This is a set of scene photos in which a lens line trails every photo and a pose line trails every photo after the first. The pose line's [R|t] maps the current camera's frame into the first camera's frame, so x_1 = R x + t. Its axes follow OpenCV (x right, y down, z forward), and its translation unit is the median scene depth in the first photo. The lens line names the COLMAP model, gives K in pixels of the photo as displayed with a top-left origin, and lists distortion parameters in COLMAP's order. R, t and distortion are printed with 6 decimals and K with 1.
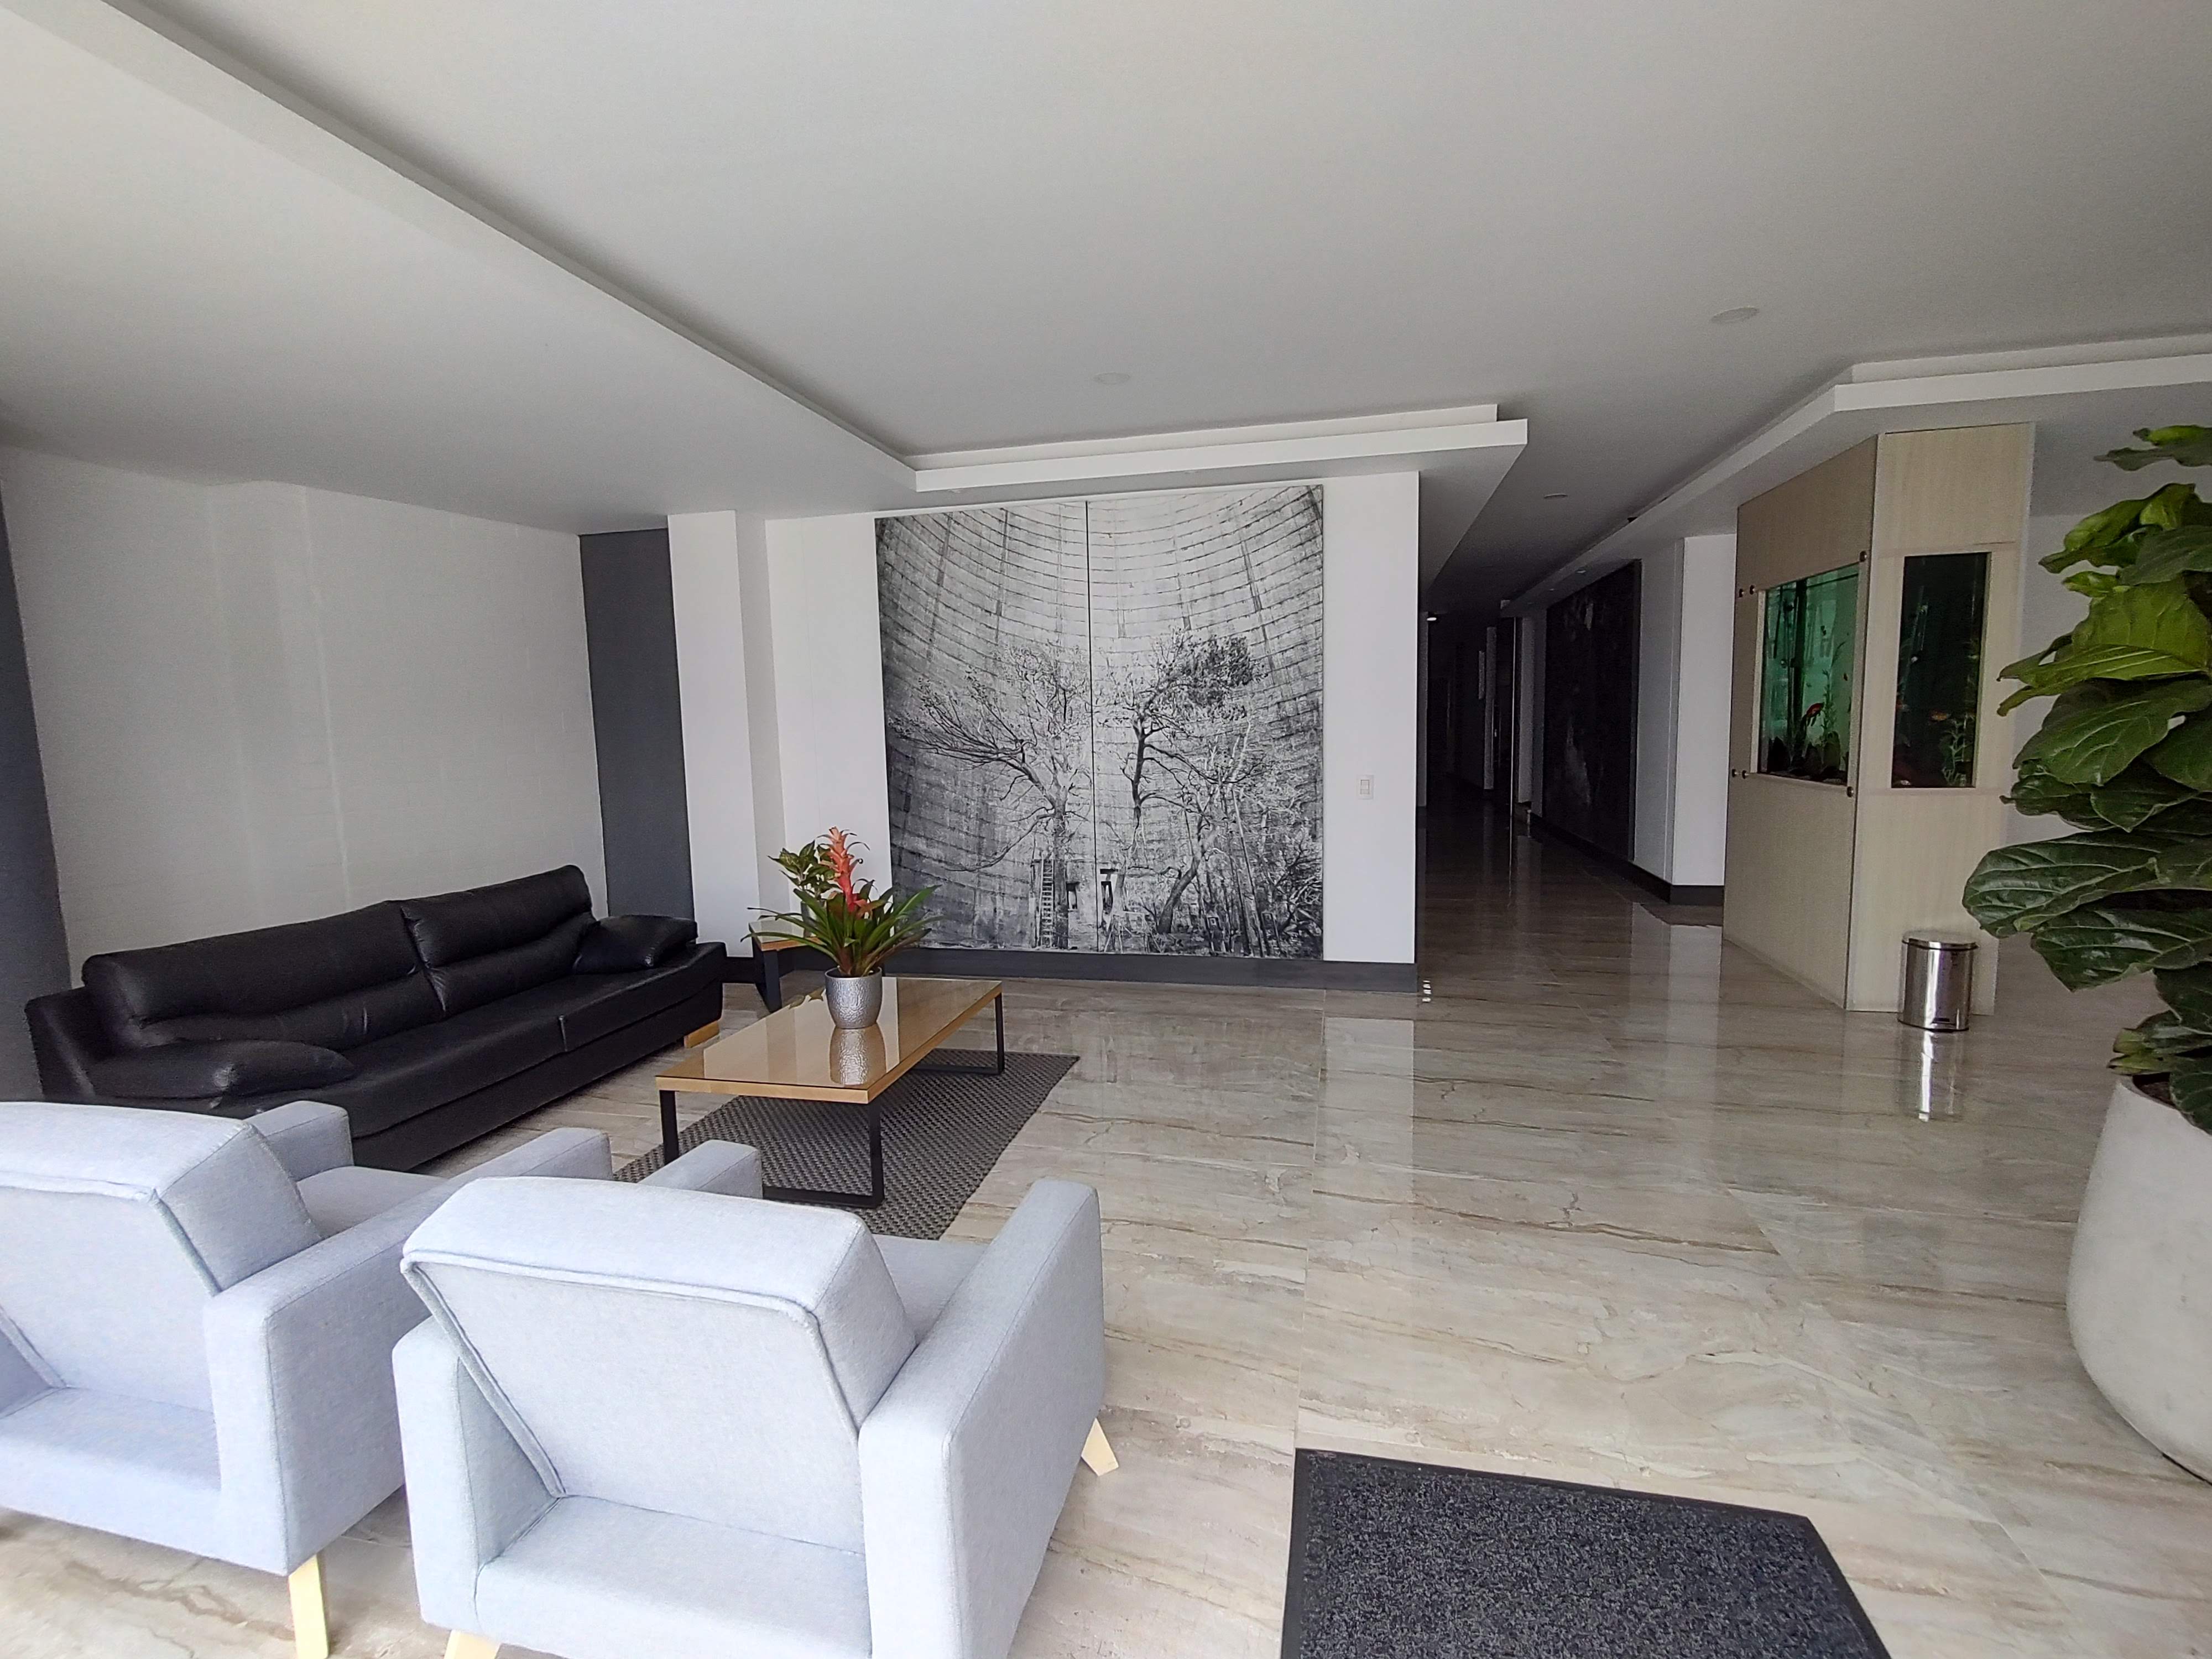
lens RADIAL K [[1003.9, 0, 1106.1], [0, 1003.9, 828.5], [0, 0, 1]] dist [0.010194, 0.000447]
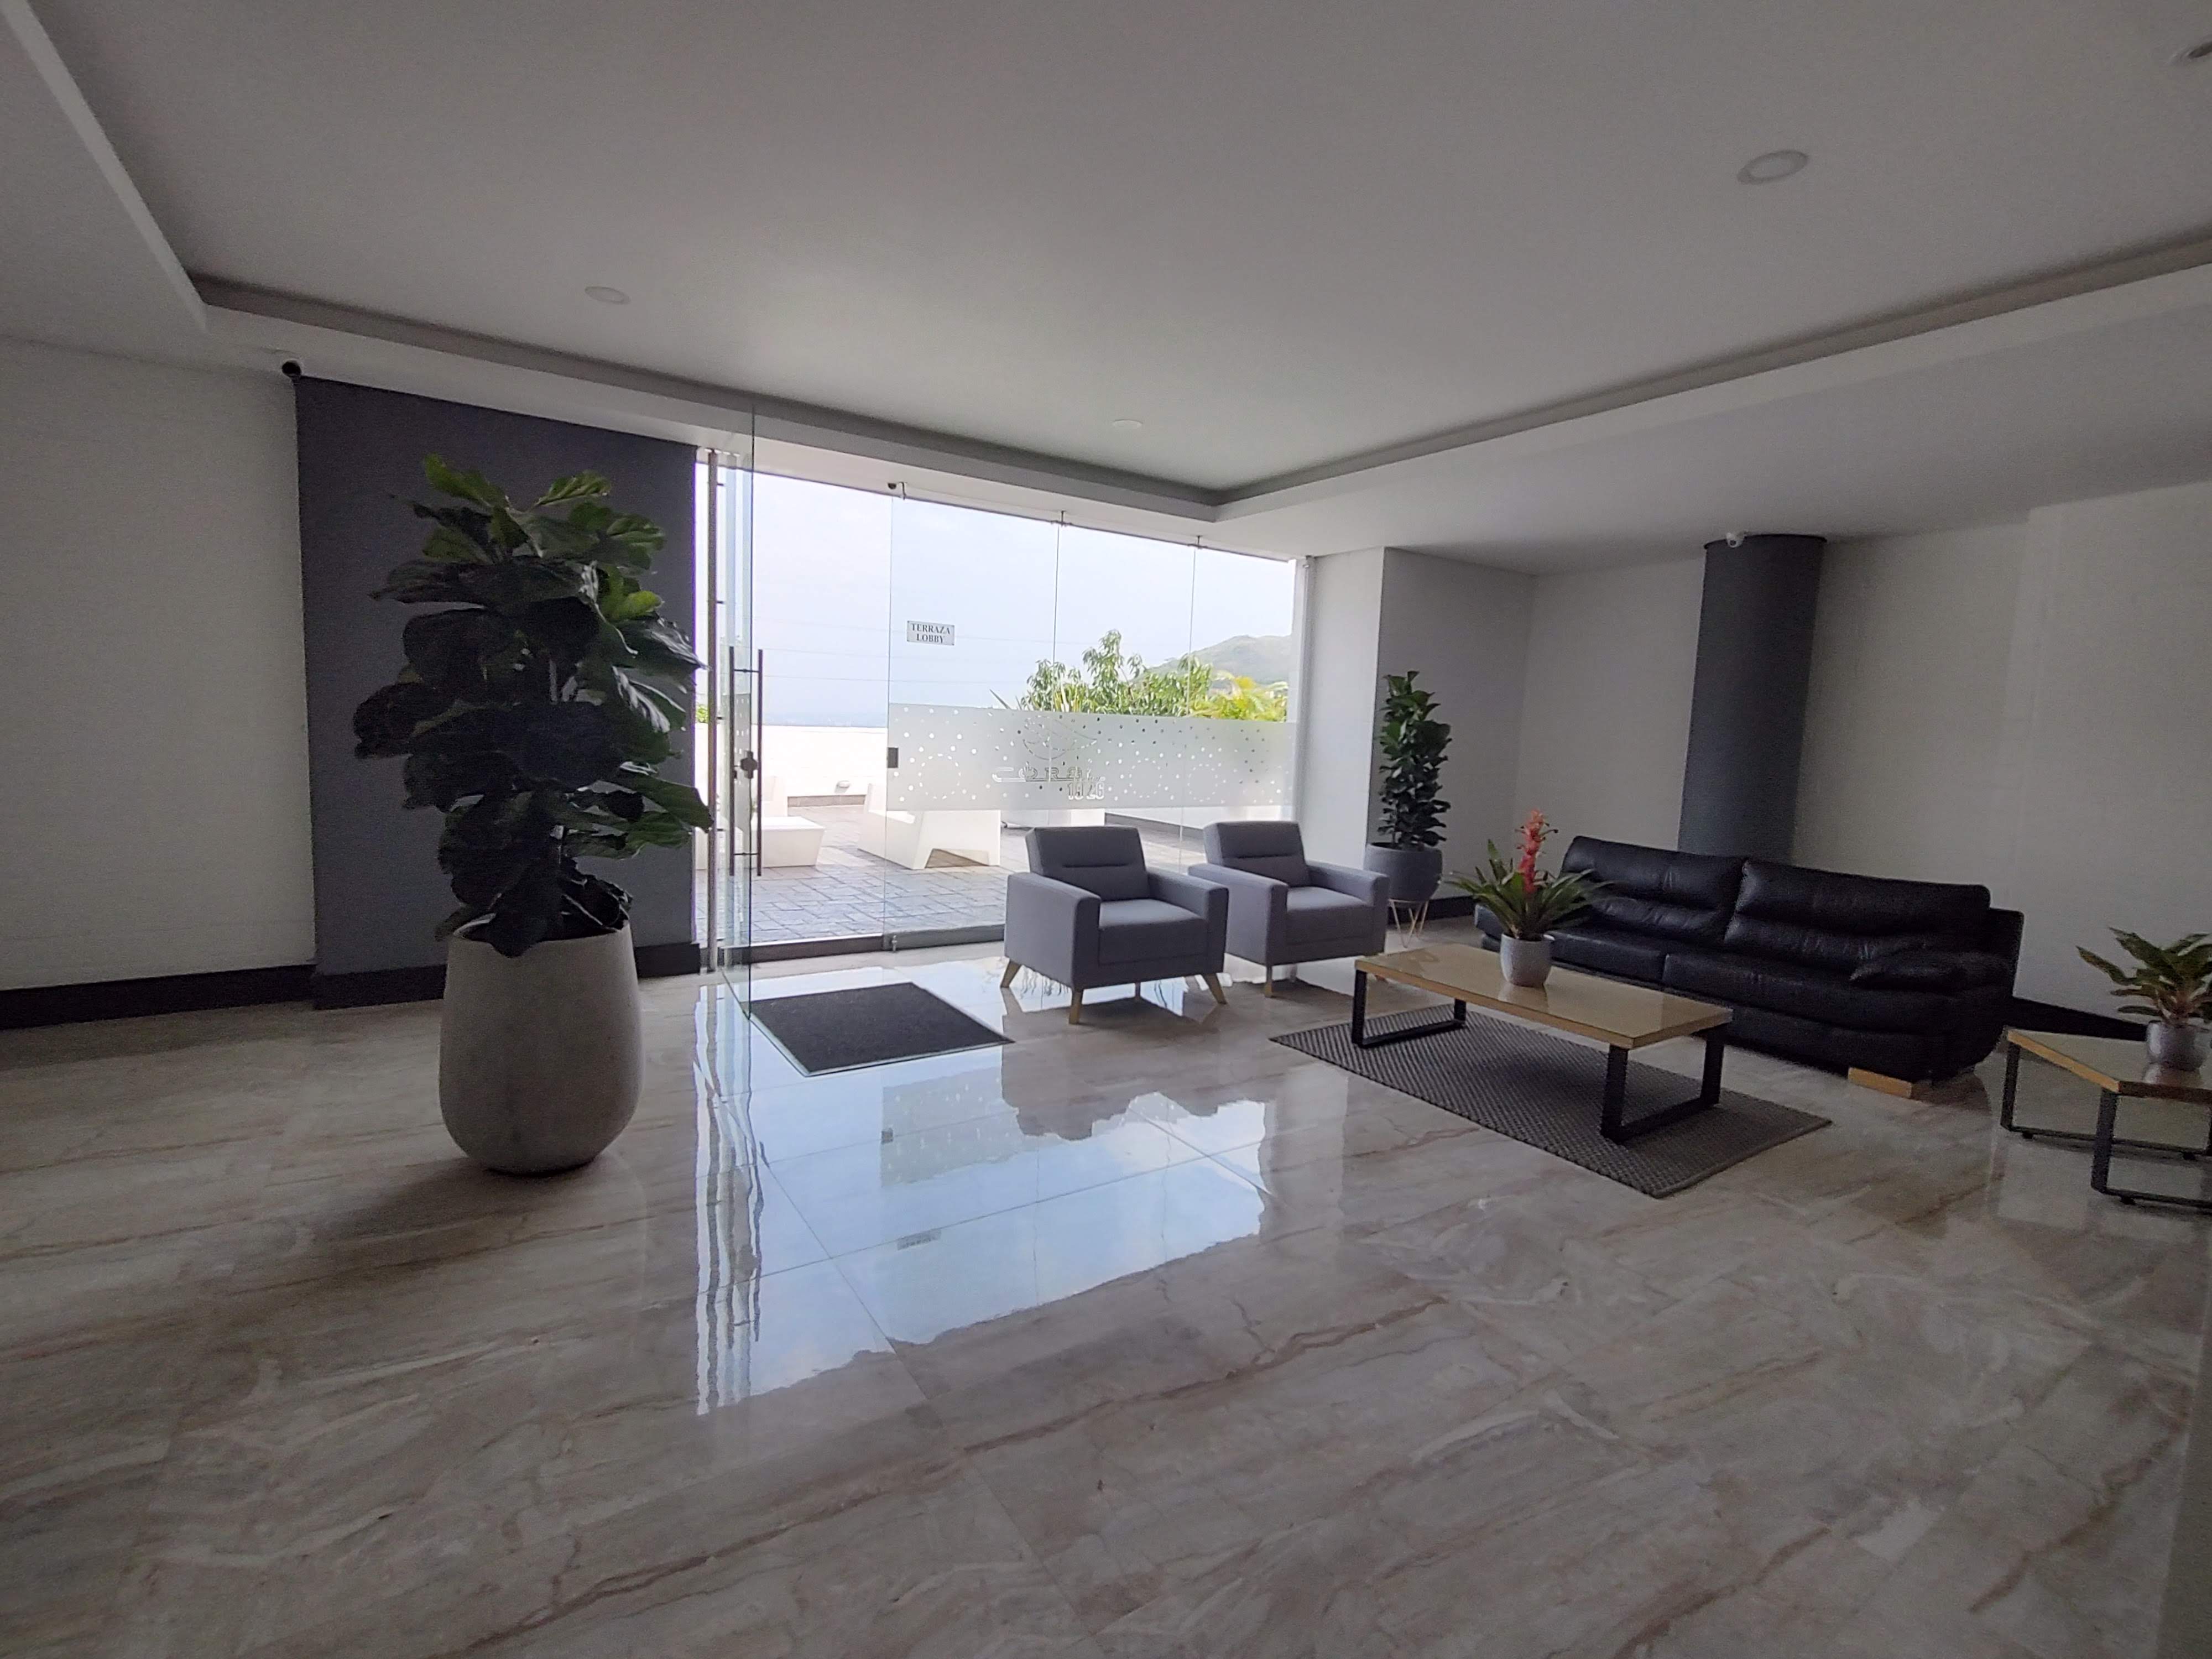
lens RADIAL K [[1003.9, 0, 1108.5], [0, 1003.9, 827.0], [0, 0, 1]] dist [0.010194, 0.000447]
pose [[-0.689837, 0.062462, -0.721265, 0.708910], [-0.104546, 0.977234, 0.184620, -0.110642], [0.716376, 0.202763, -0.667602, 1.121126]]
